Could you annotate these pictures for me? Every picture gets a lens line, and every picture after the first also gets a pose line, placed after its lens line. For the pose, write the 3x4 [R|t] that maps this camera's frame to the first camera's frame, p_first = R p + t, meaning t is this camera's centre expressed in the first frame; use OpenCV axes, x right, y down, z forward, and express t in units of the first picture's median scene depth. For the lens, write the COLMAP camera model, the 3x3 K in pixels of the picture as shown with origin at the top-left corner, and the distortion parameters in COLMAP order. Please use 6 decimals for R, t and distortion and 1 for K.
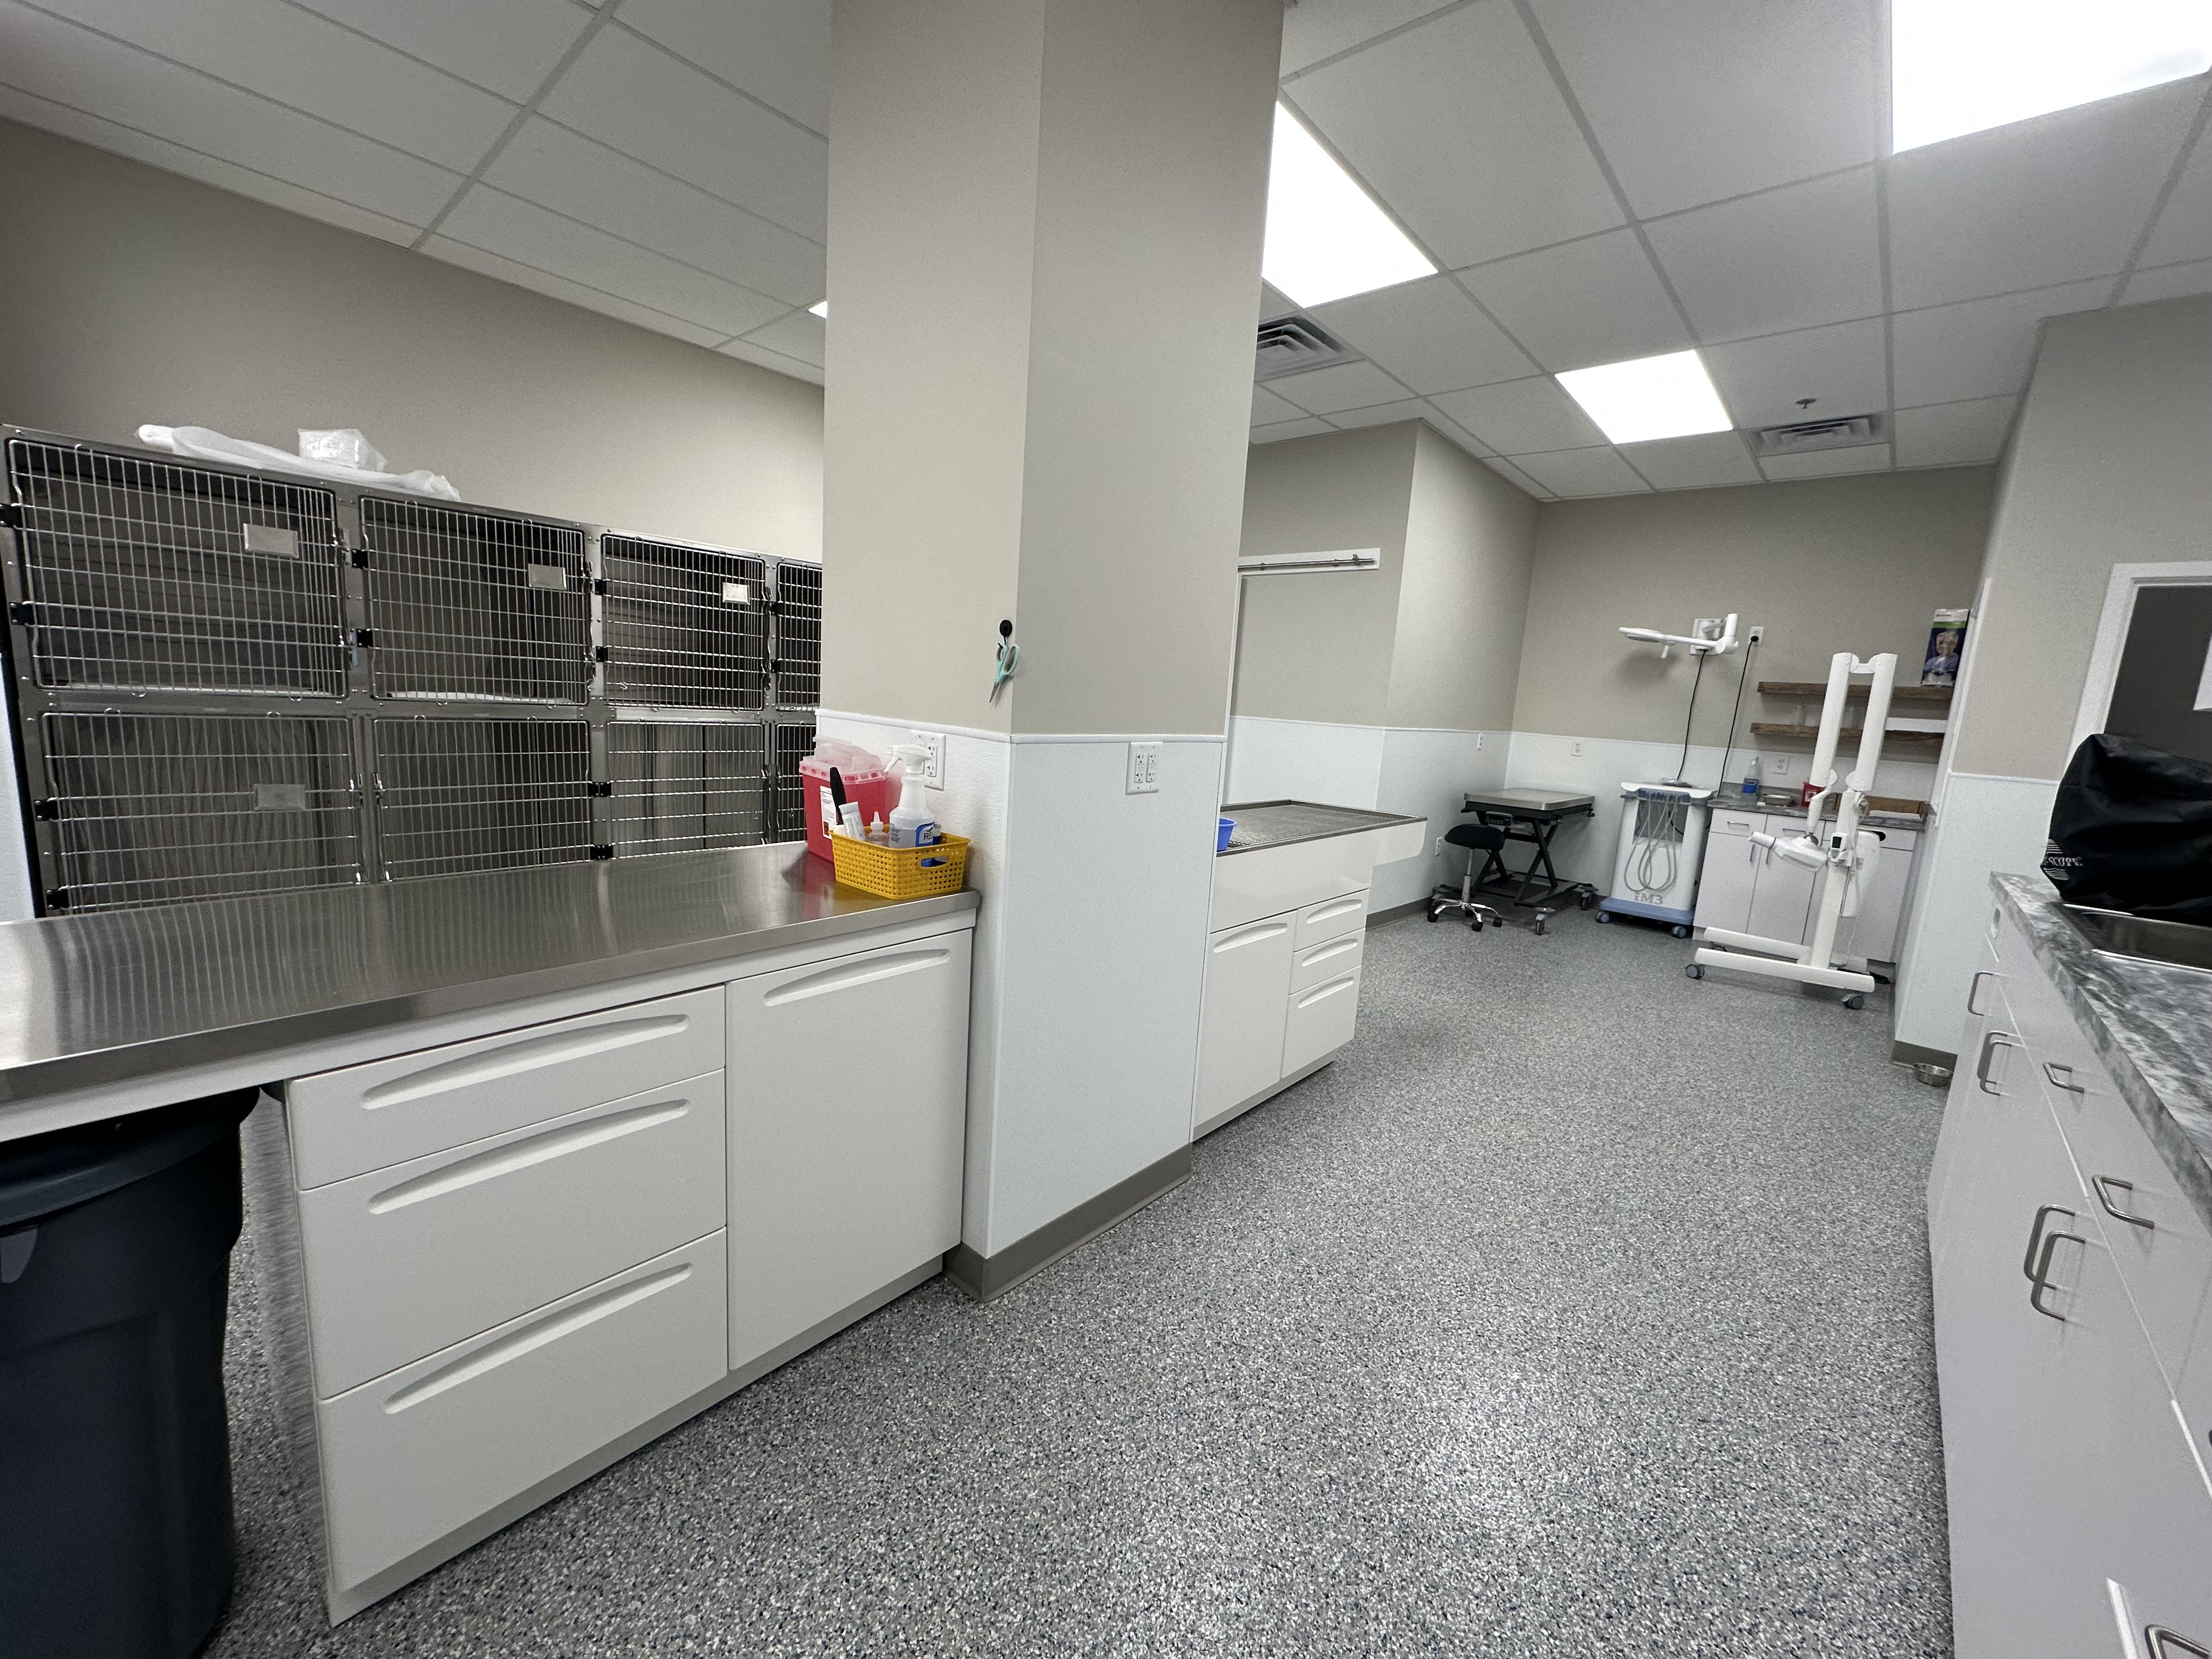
lens RADIAL K [[879.0, 0, 1106.0], [0, 879.0, 829.5], [0, 0, 1]] dist [-0.000072, 0.000078]
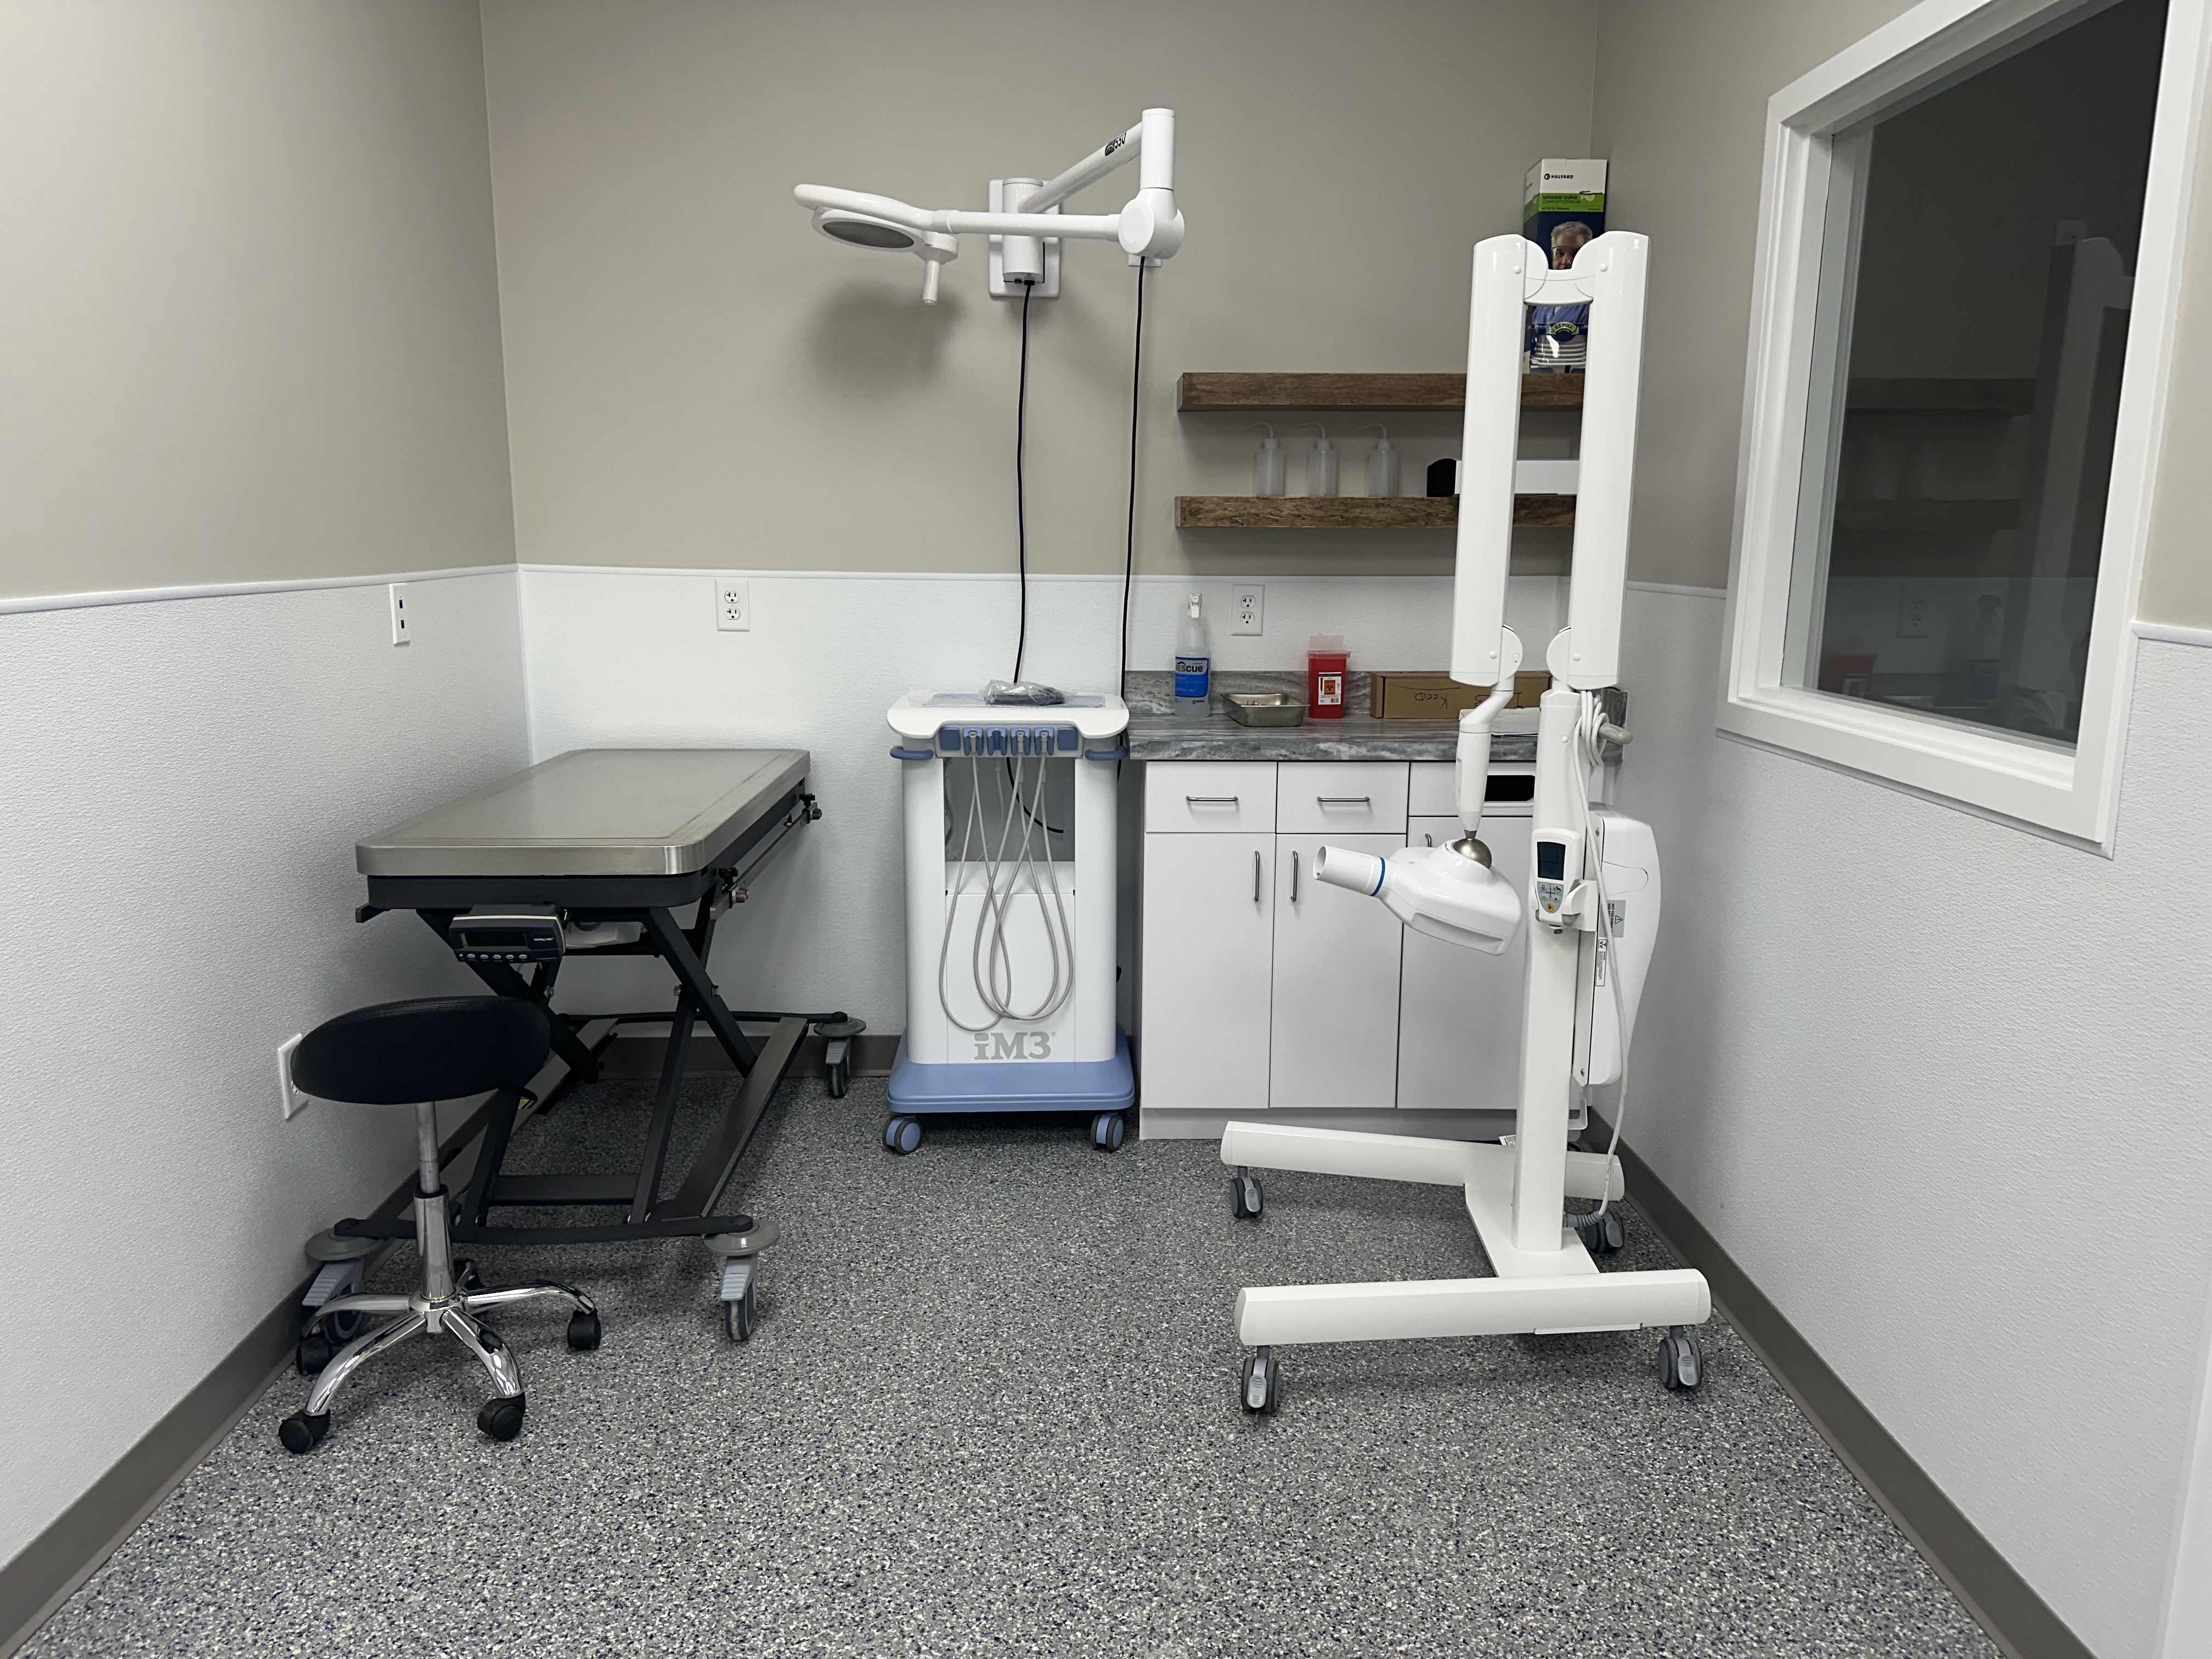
lens RADIAL K [[1522.2, 0, 1106.0], [0, 1522.2, 829.5], [0, 0, 1]] dist [0.132778, -0.228160]
pose [[0.729193, -0.188099, 0.657948, 0.286152], [0.143495, 0.982134, 0.121747, -0.068960], [-0.669094, 0.005635, 0.743157, 0.561213]]
